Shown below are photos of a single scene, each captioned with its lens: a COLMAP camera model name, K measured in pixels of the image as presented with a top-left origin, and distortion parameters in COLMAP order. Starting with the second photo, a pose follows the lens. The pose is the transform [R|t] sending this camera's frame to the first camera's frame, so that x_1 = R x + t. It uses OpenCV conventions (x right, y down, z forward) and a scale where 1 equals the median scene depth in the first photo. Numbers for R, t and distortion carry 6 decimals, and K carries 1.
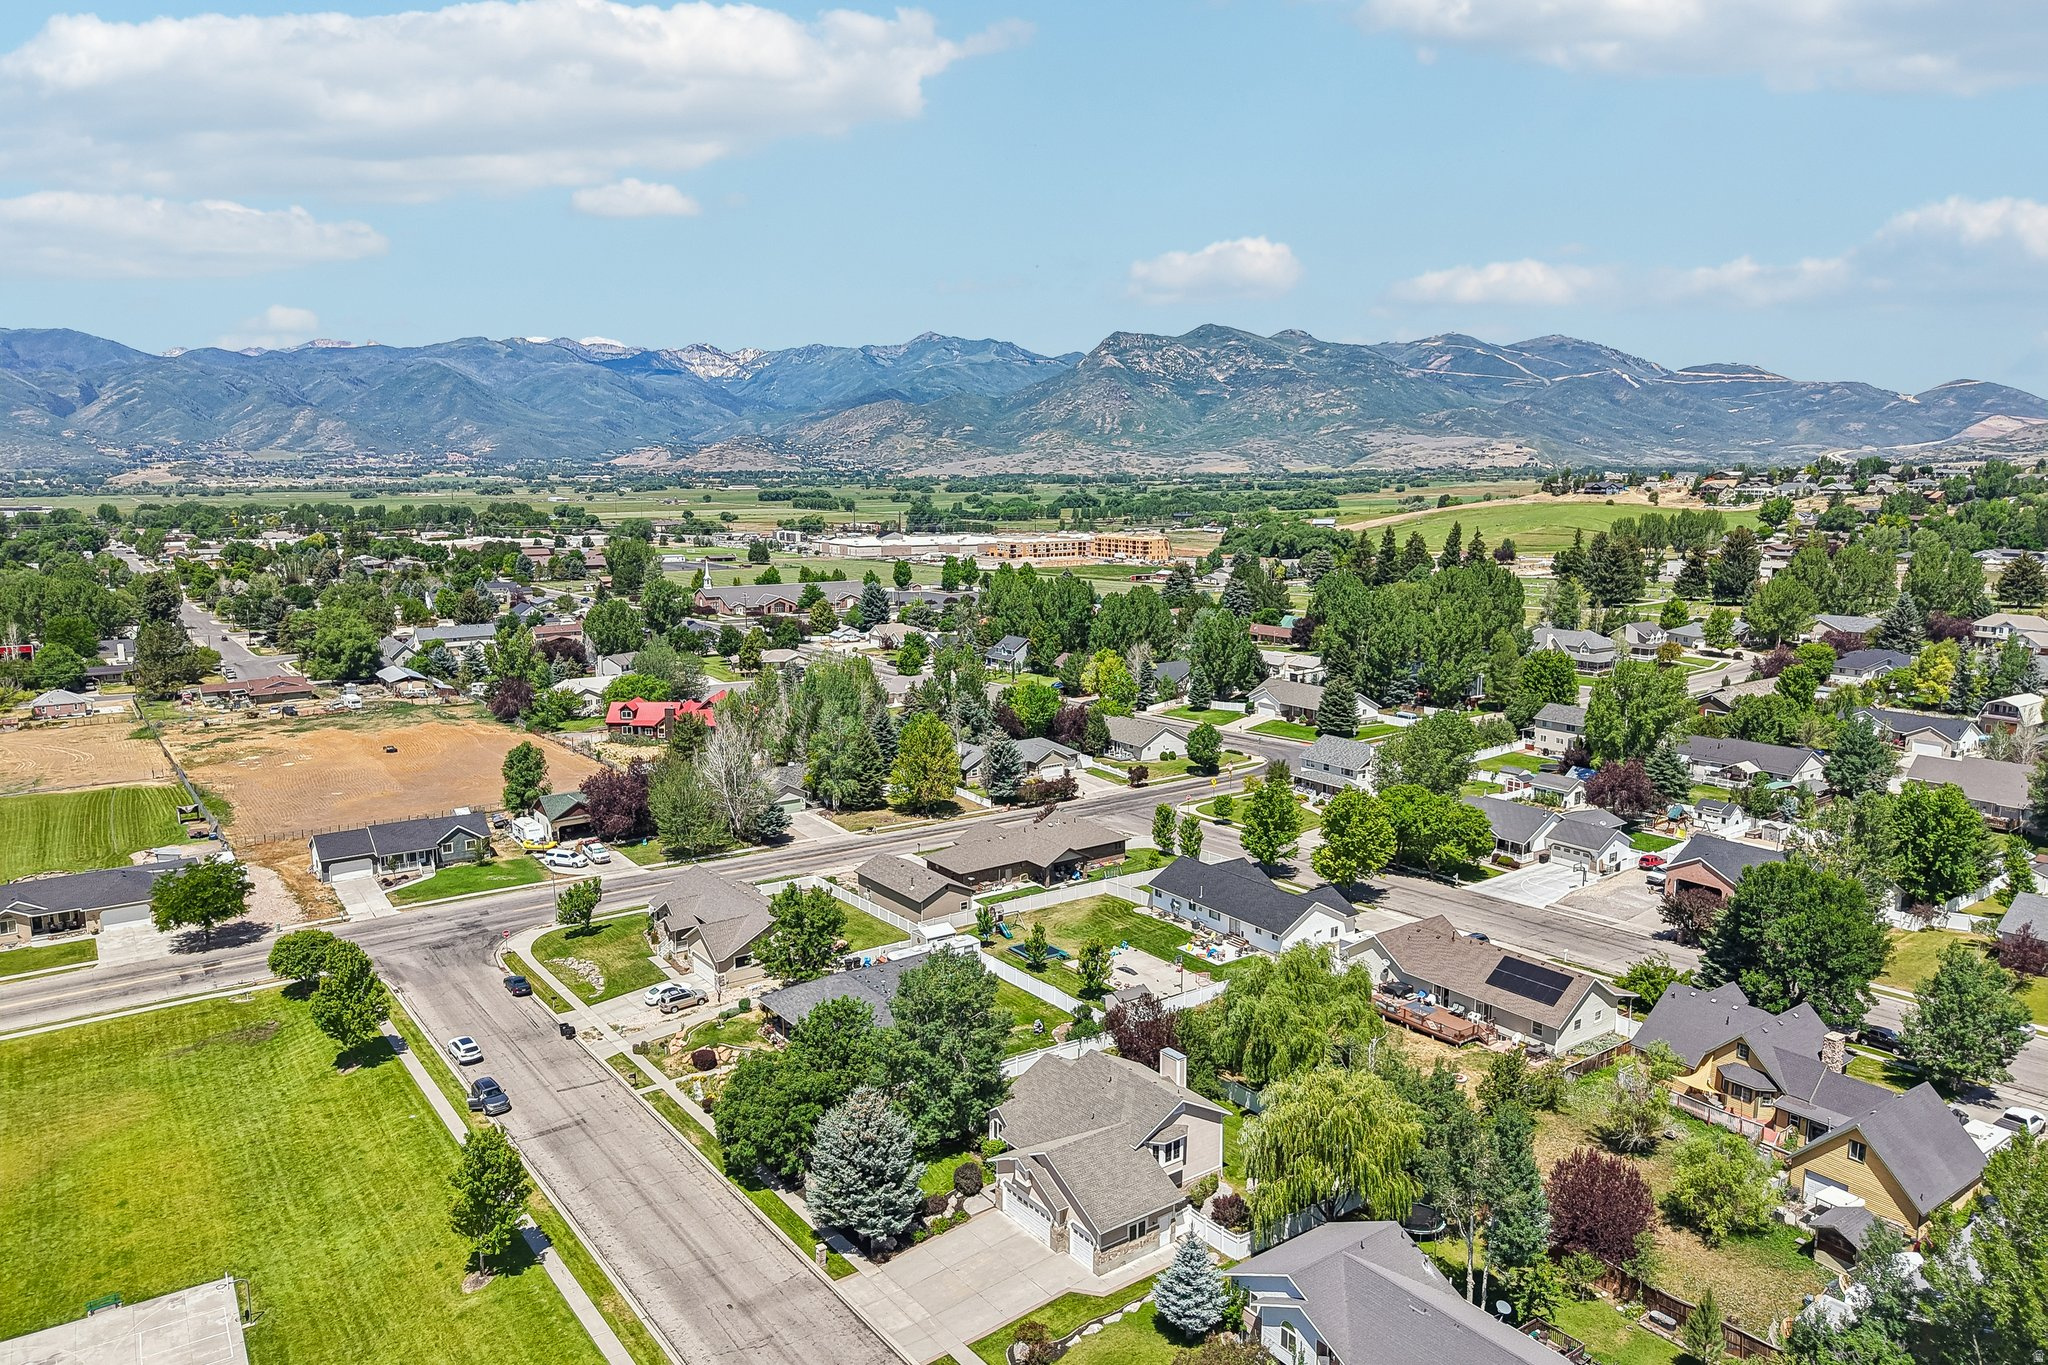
lens RADIAL K [[1364.8, 0, 1024.0], [0, 1364.8, 682.5], [0, 0, 1]] dist [0.049186, -0.058061]
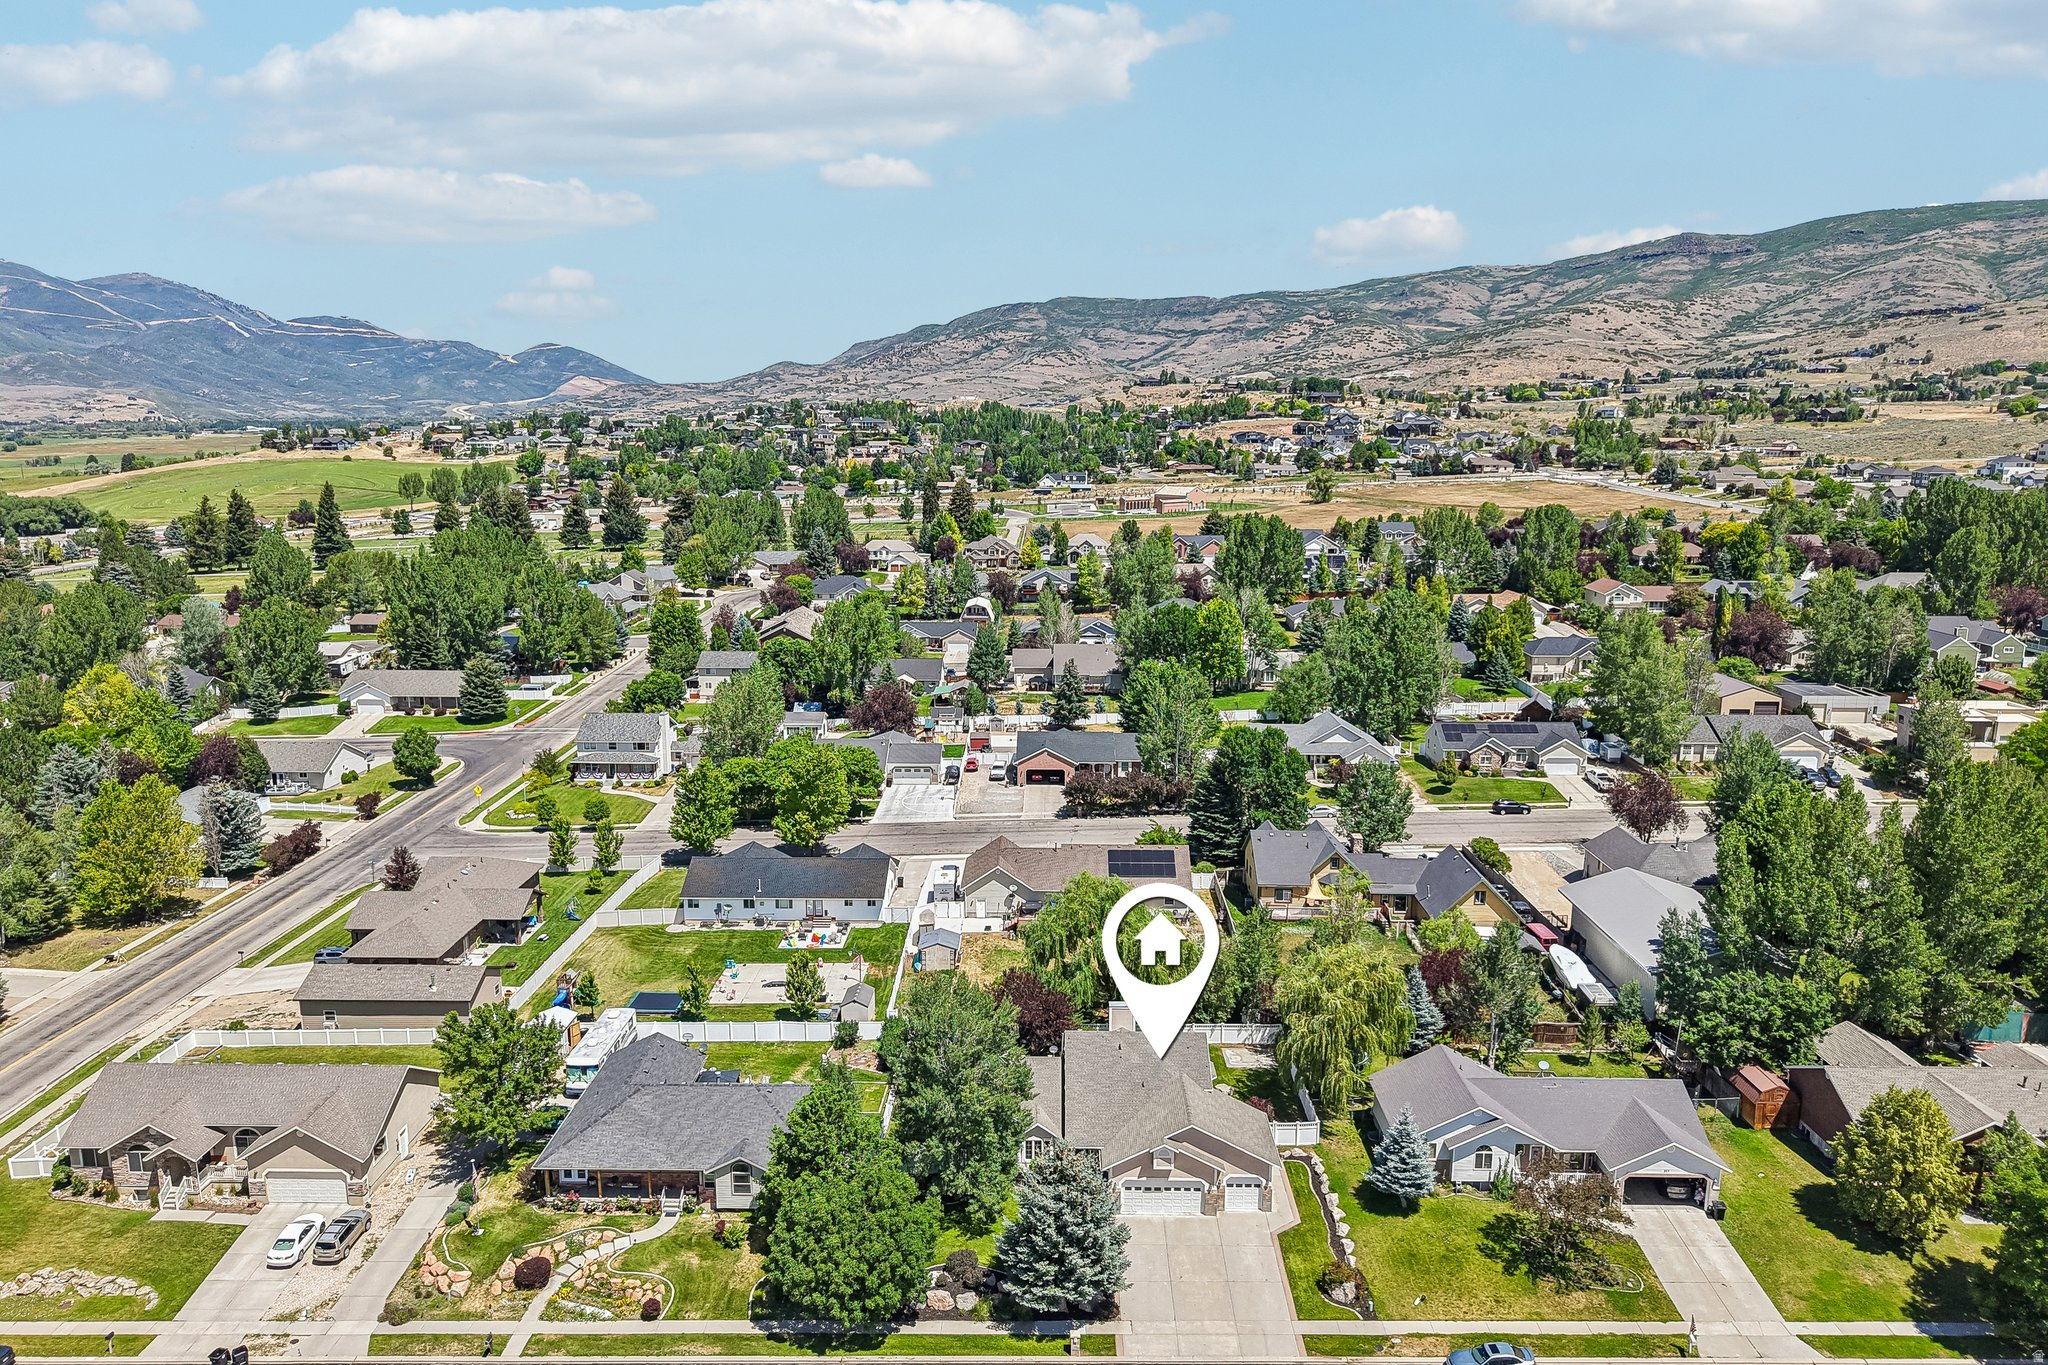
lens RADIAL K [[1378.5, 0, 1024.0], [0, 1378.5, 682.5], [0, 0, 1]] dist [0.009543, -0.002424]
pose [[0.607593, -0.152271, 0.779515, -0.398951], [0.127613, 0.987415, 0.093415, -0.038739], [-0.783930, 0.042718, 0.619378, 0.242167]]
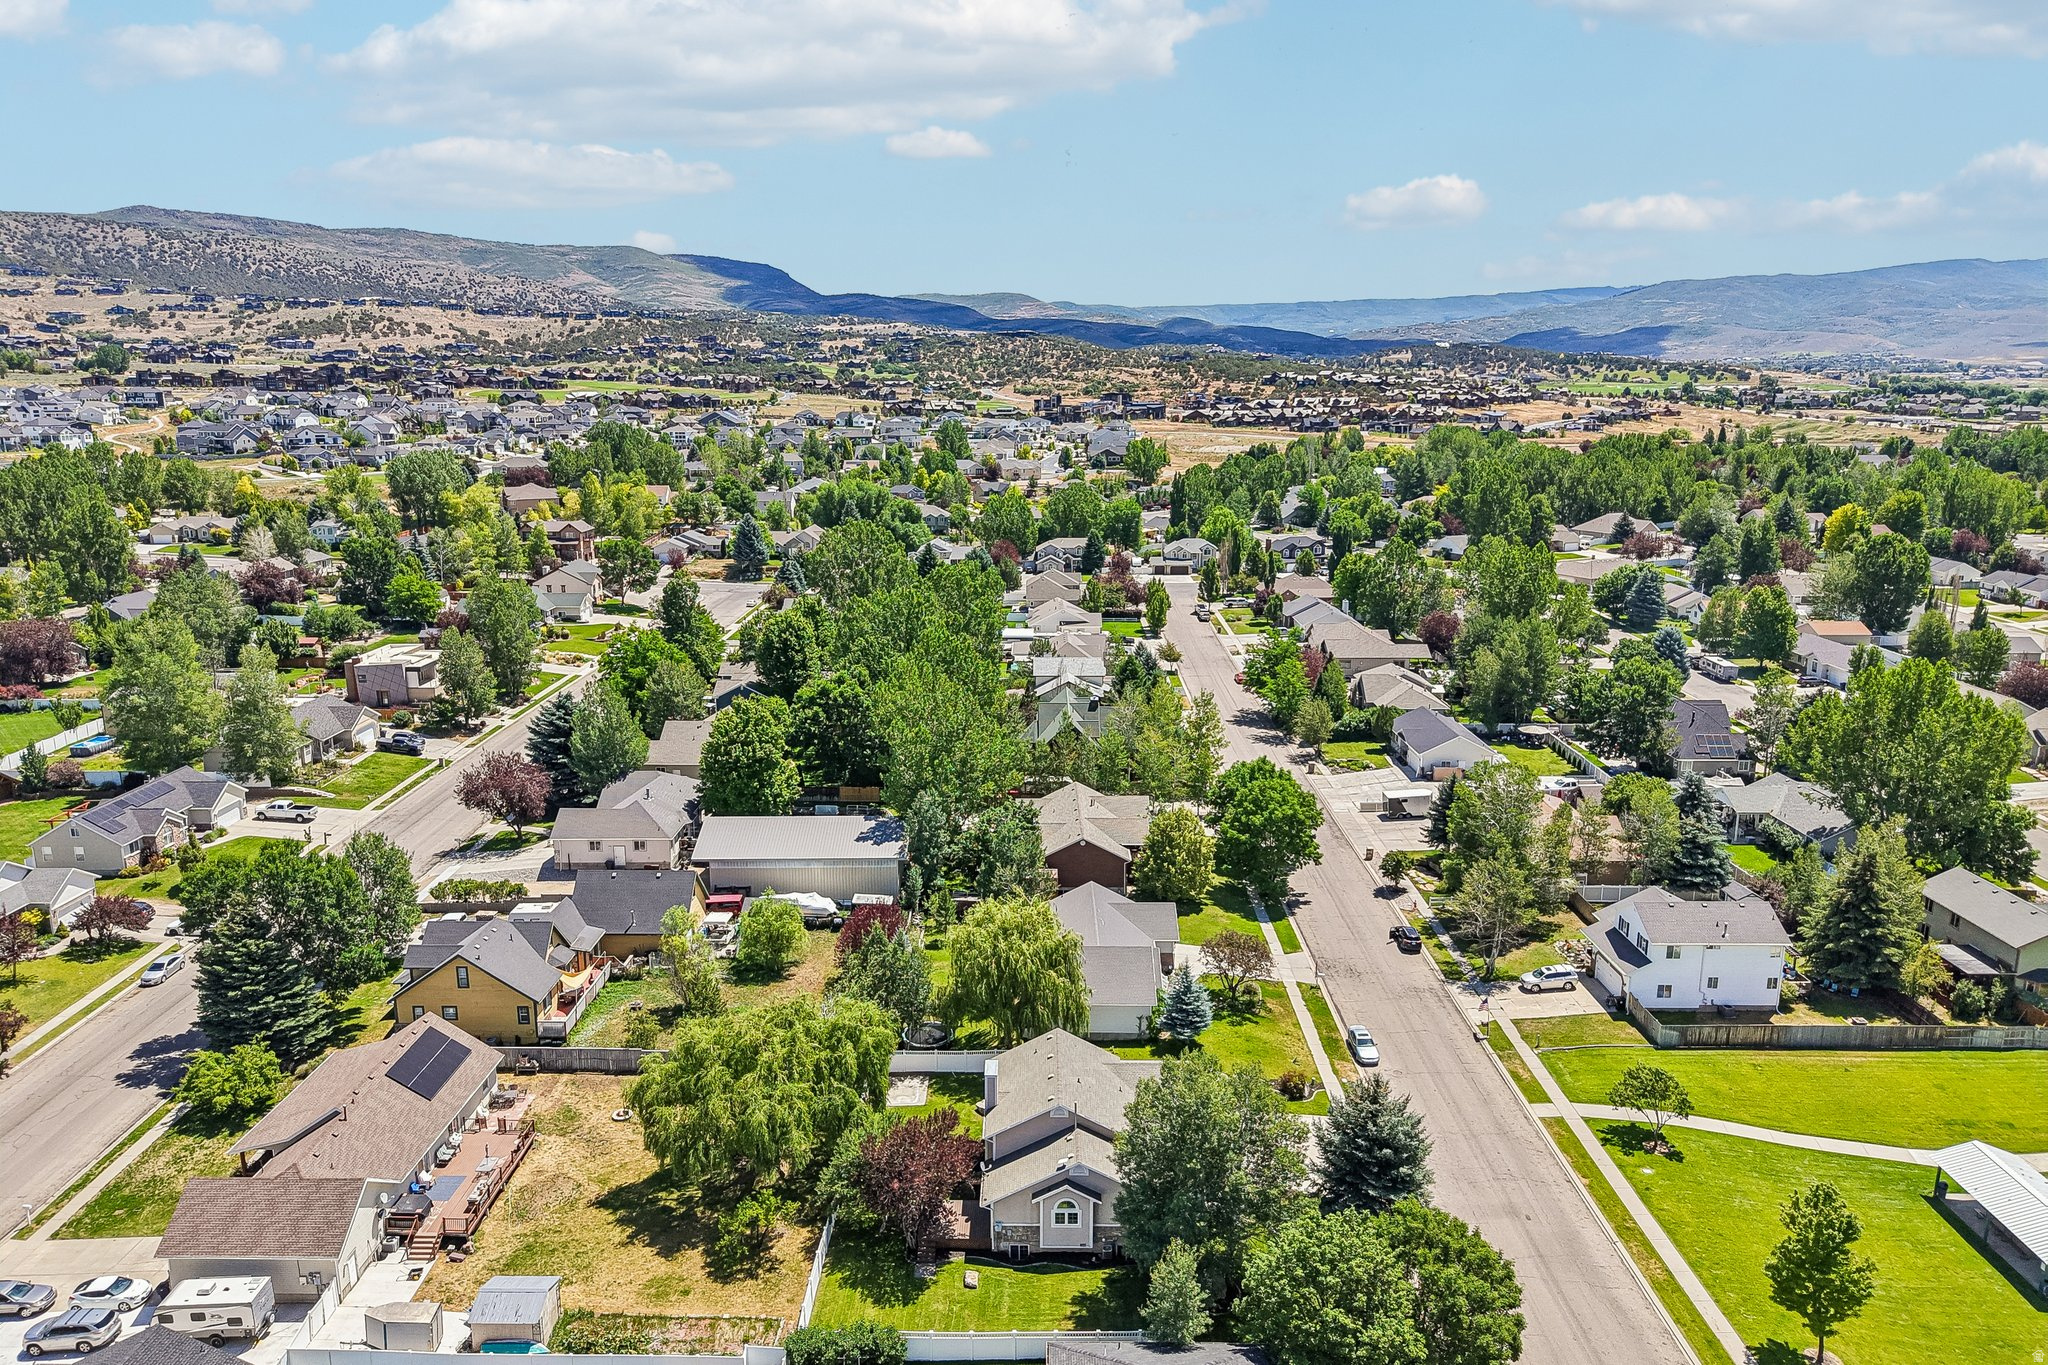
lens RADIAL K [[1389.5, 0, 1026.0], [0, 1389.5, 652.8], [0, 0, 1]] dist [0.034638, -0.032339]
pose [[-0.801187, -0.113814, 0.587491, -0.233091], [0.095442, 0.944876, 0.313208, -0.146820], [-0.590754, 0.307010, -0.746160, 0.906601]]
